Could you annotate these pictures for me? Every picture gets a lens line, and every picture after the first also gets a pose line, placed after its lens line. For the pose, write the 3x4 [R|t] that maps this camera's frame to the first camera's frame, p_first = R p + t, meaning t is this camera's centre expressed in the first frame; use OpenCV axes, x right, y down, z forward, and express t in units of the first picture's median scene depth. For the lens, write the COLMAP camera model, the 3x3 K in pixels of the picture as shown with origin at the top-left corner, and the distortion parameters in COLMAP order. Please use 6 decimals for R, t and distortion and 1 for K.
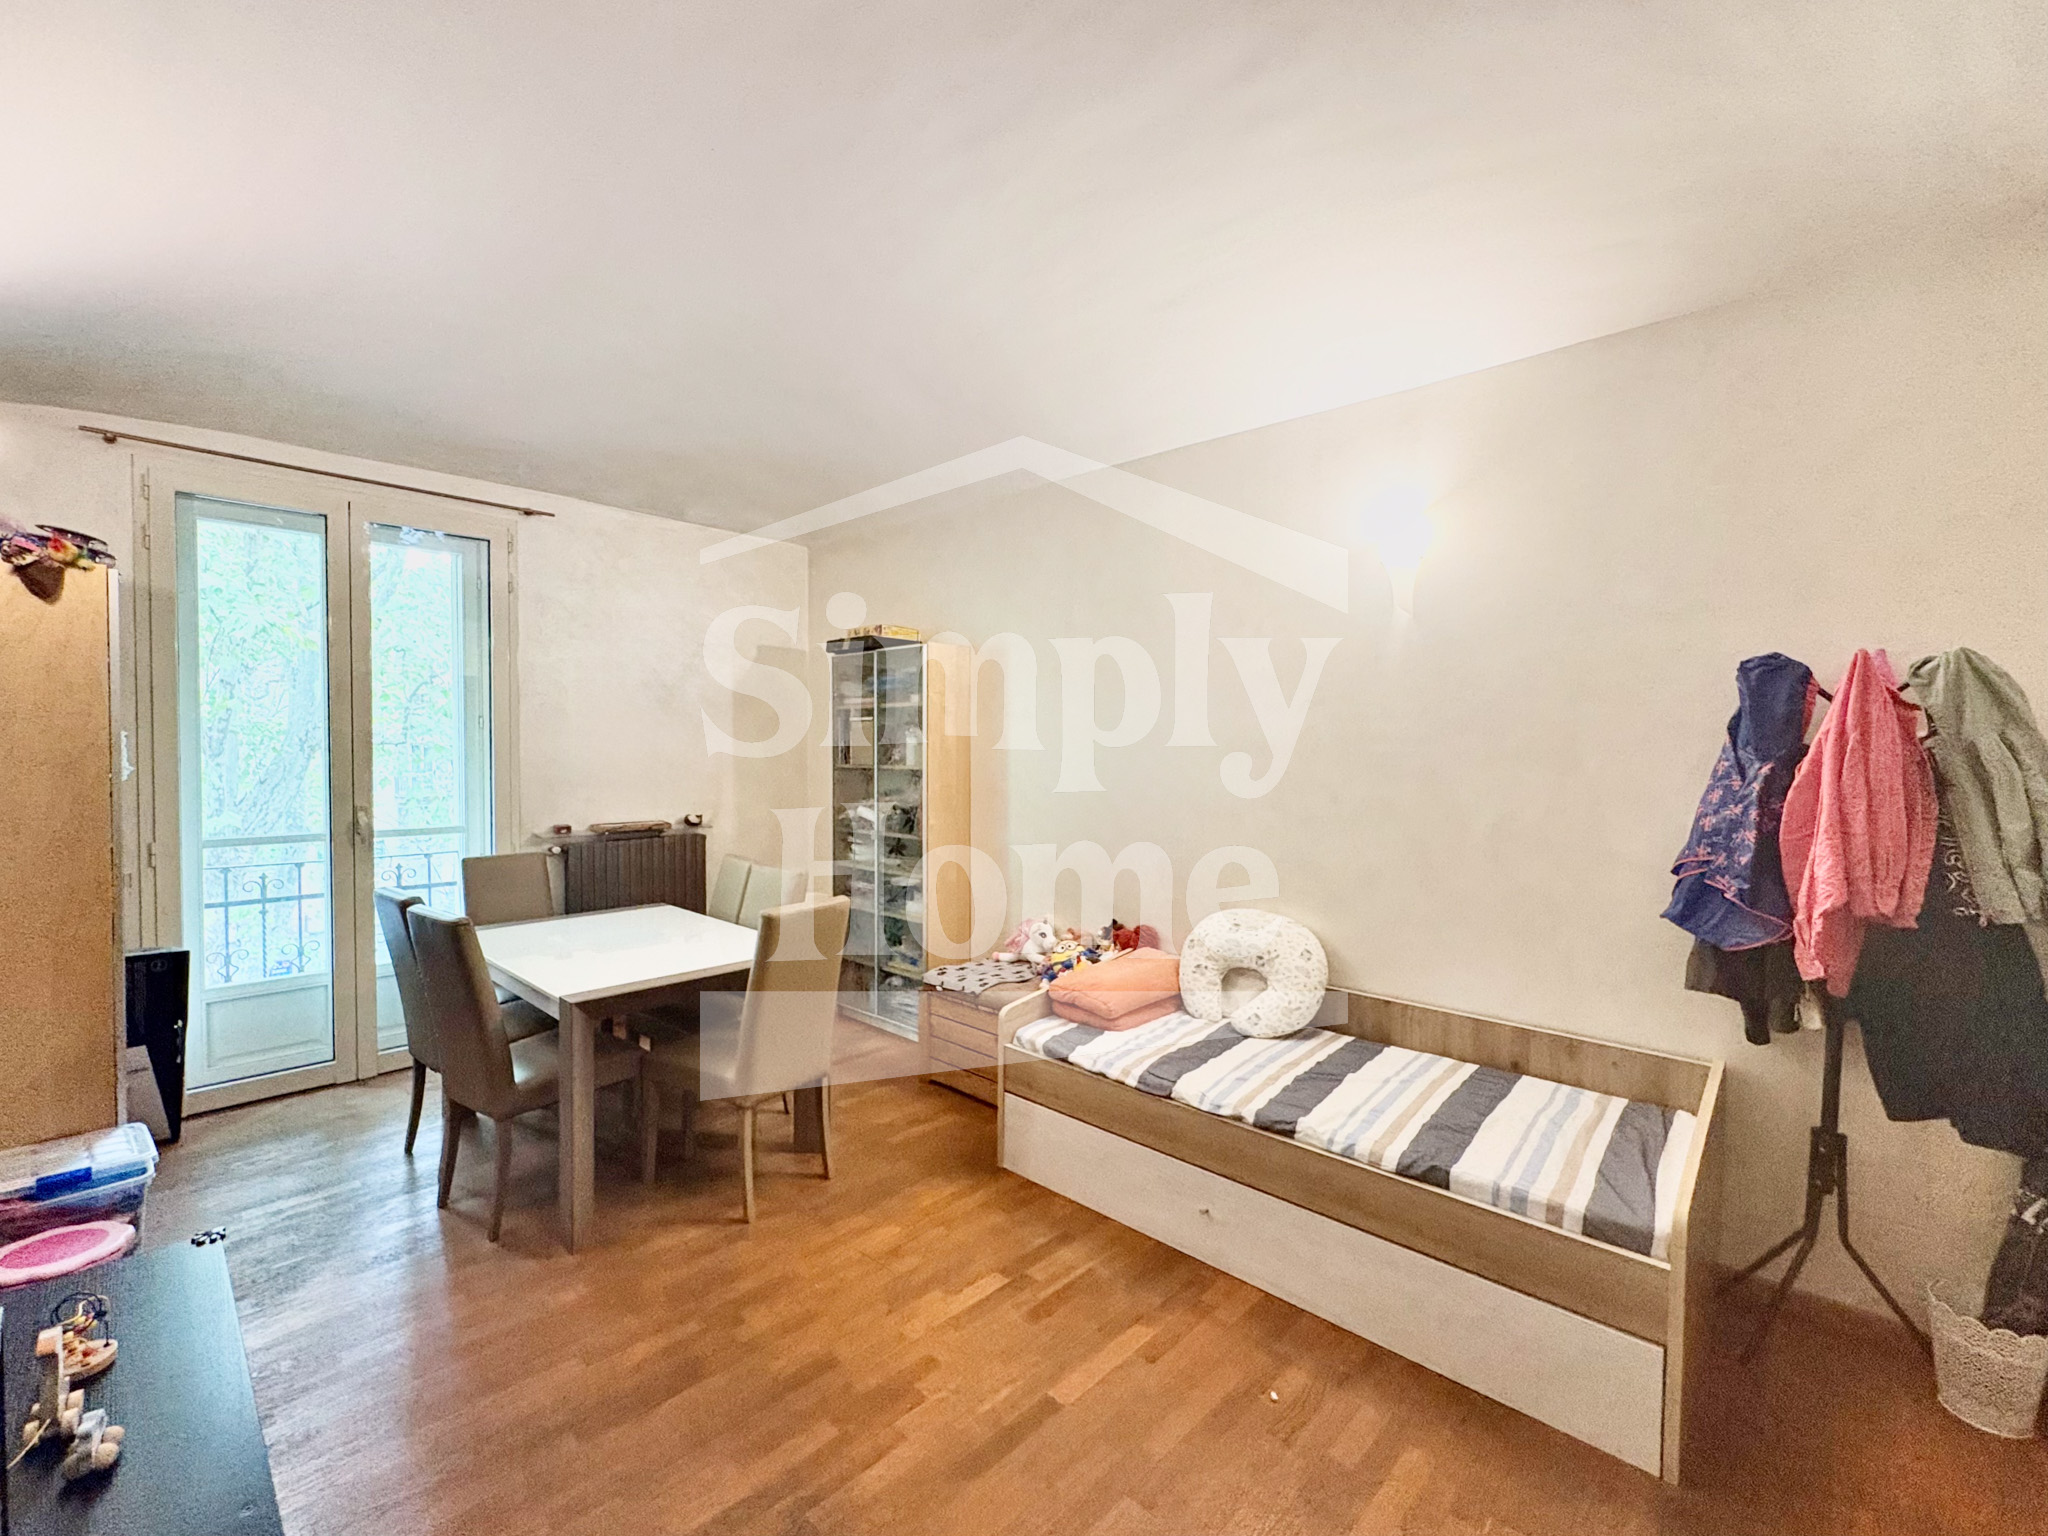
lens RADIAL K [[840.5, 0, 1019.7], [0, 840.5, 763.6], [0, 0, 1]] dist [-0.003579, -0.000004]
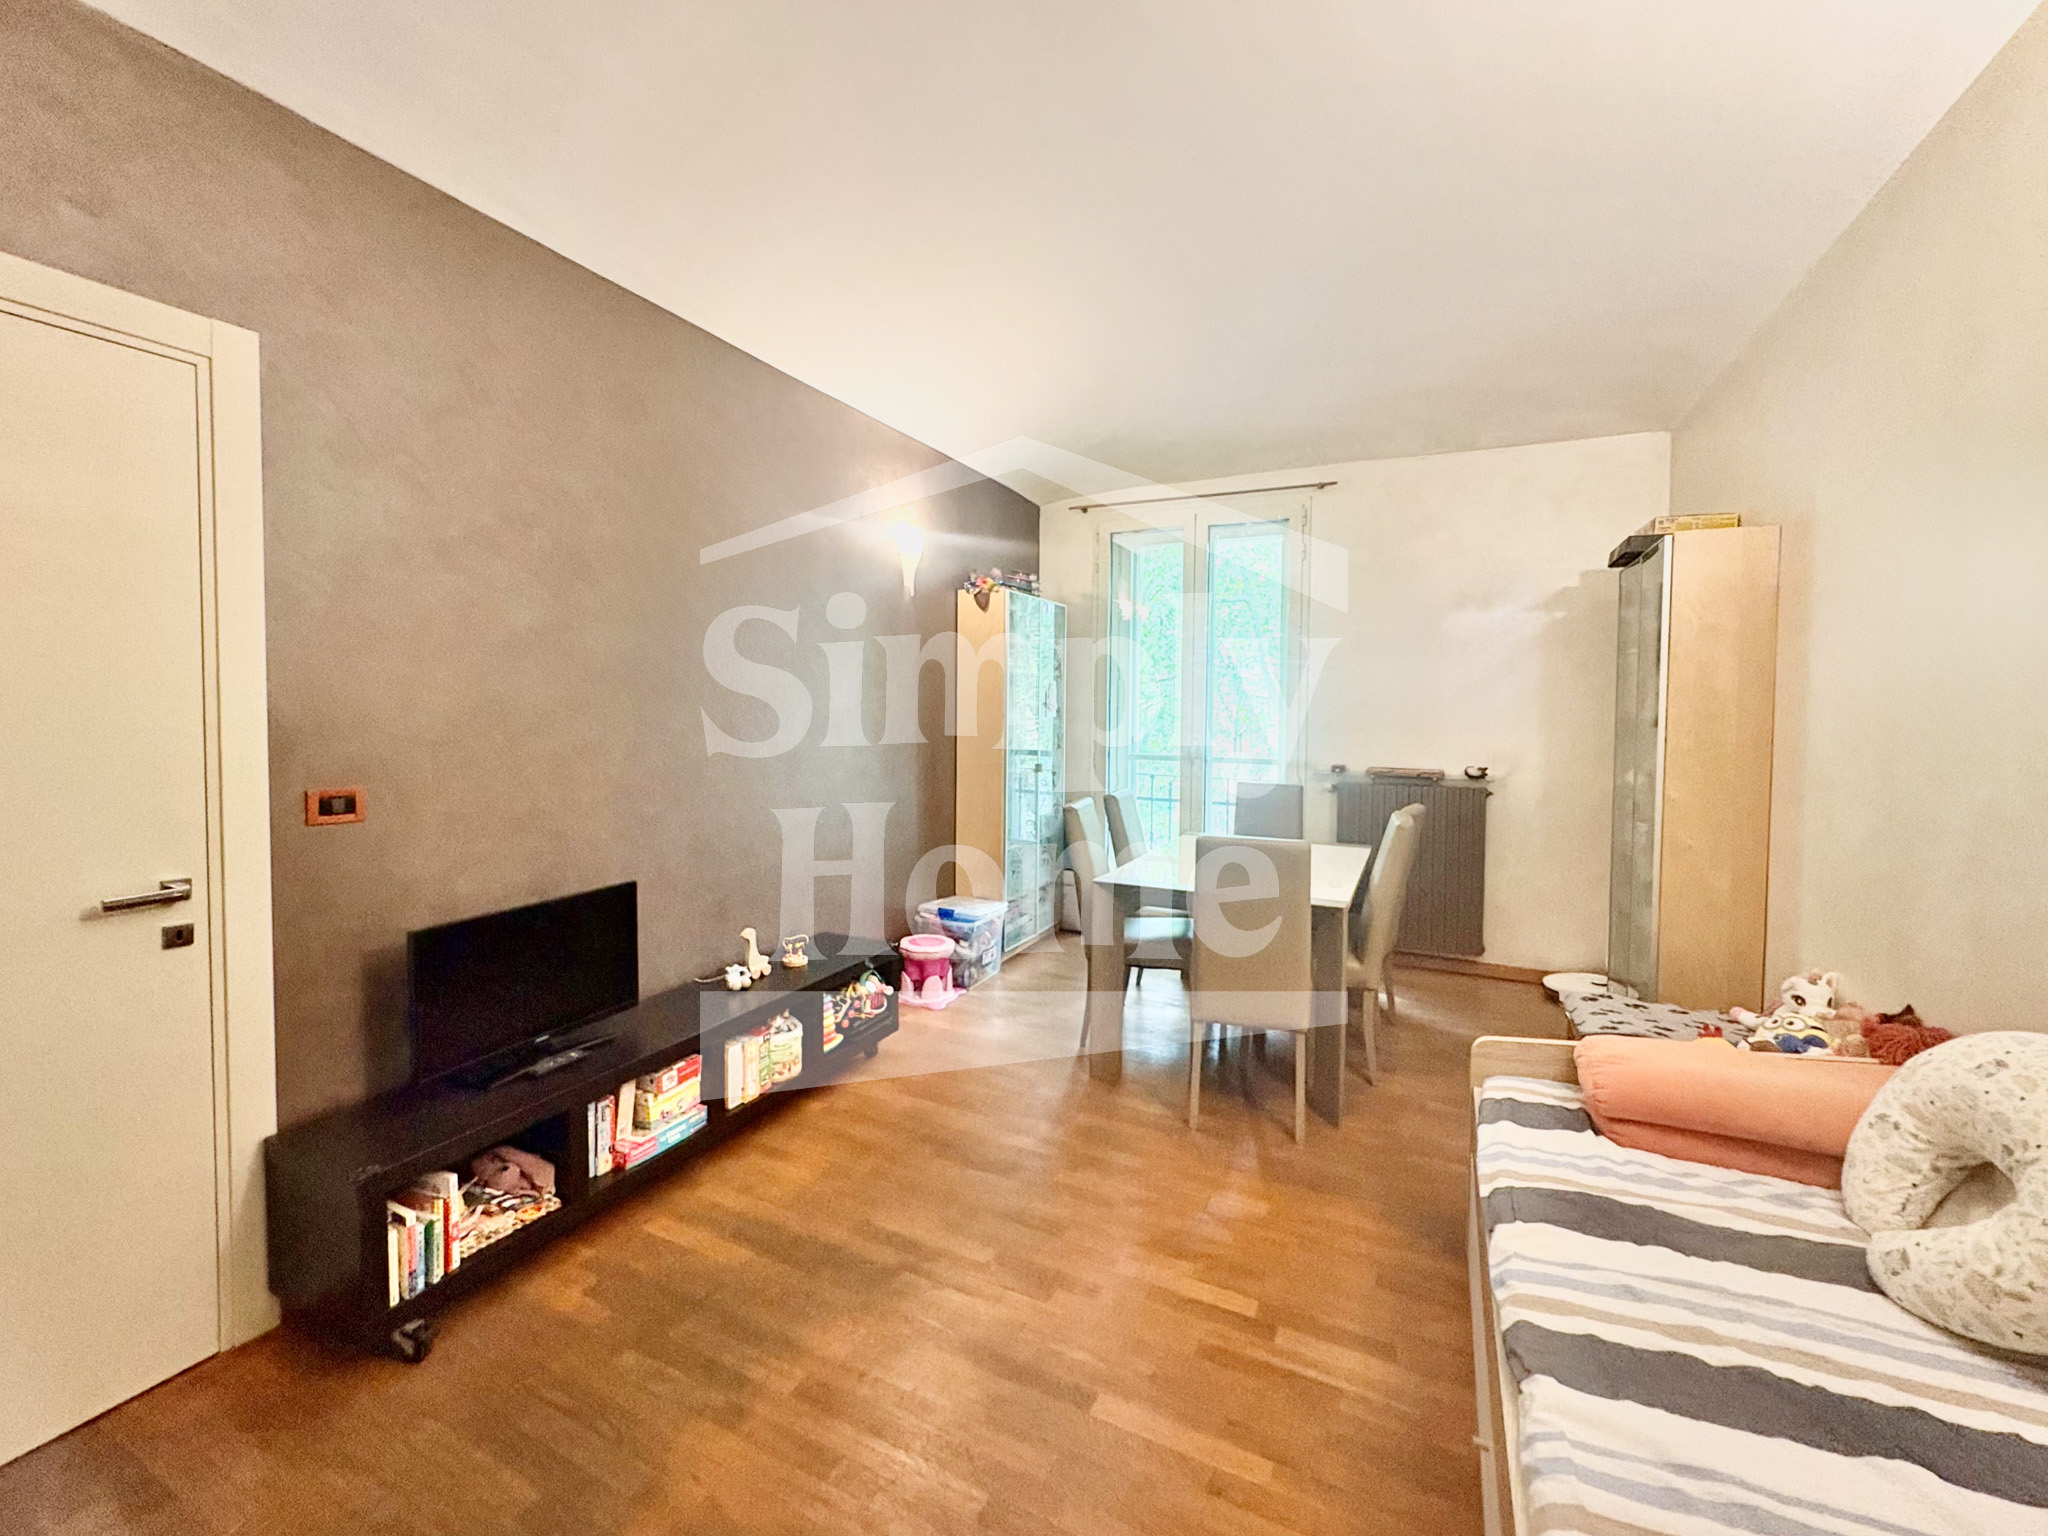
lens RADIAL K [[840.5, 0, 1055.8], [0, 840.5, 732.1], [0, 0, 1]] dist [-0.003579, -0.000004]
pose [[0.331130, 0.028130, -0.943166, 0.601695], [-0.026909, 0.999431, 0.020361, 0.029782], [0.943201, 0.018638, 0.331699, 0.473278]]
